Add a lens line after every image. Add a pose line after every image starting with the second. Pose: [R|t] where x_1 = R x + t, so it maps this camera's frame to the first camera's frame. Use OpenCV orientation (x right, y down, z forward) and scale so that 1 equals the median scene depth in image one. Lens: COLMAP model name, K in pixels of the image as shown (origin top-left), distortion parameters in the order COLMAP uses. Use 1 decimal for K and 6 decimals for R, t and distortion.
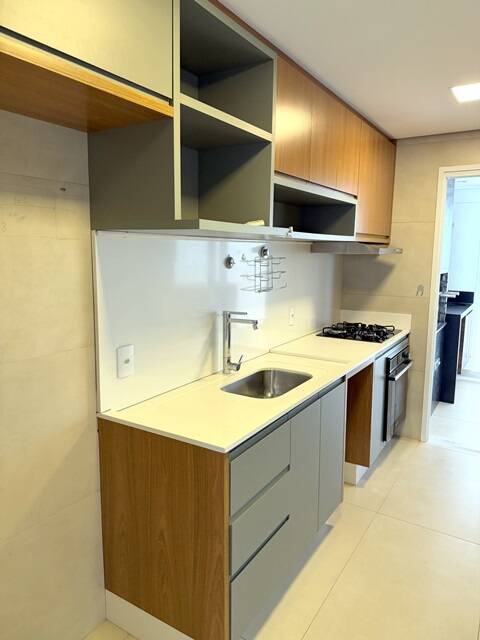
lens RADIAL K [[457.7, 0, 214.2], [0, 457.7, 314.0], [0, 0, 1]] dist [0.031917, -0.012402]
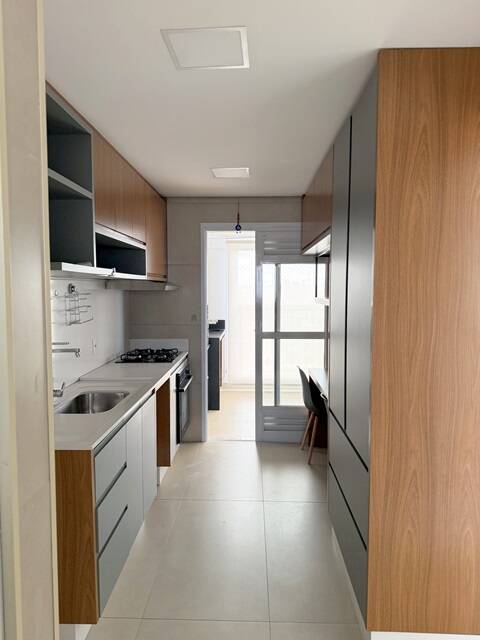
lens RADIAL K [[457.7, 0, 239.5], [0, 457.7, 320.7], [0, 0, 1]] dist [0.031917, -0.012402]
pose [[0.842946, -0.043683, 0.536221, -0.138987], [0.078237, 0.996056, -0.041847, 0.018503], [-0.532278, 0.077227, 0.843040, -0.136822]]
